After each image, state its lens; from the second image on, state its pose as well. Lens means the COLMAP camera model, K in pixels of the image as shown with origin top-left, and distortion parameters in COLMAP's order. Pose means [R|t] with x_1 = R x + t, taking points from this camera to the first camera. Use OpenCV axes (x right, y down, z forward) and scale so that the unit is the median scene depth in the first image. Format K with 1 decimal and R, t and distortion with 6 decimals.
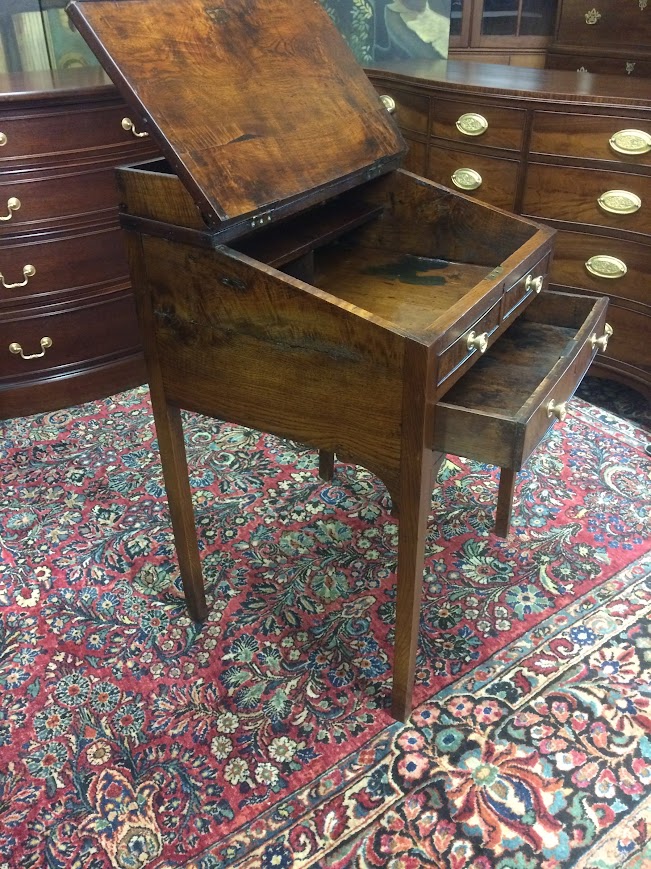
lens RADIAL K [[734.0, 0, 326.0], [0, 734.0, 435.9], [0, 0, 1]] dist [0.123550, -0.191634]
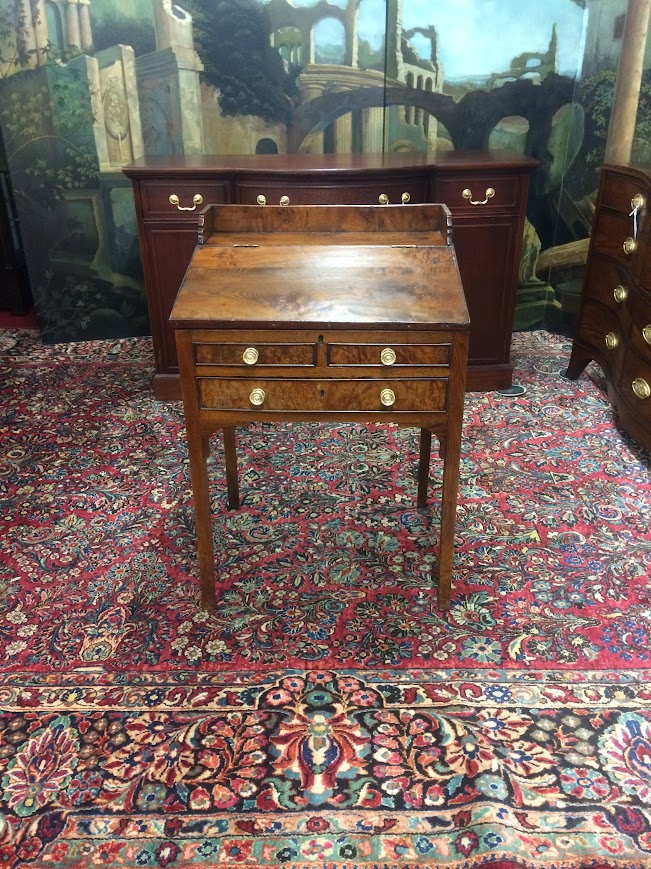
lens RADIAL K [[734.0, 0, 326.0], [0, 734.0, 435.9], [0, 0, 1]] dist [0.123550, -0.191634]
pose [[0.804649, 0.265713, -0.530978, 0.661203], [-0.306965, 0.951657, 0.011052, -0.021695], [0.508245, 0.154099, 0.847314, -0.096556]]
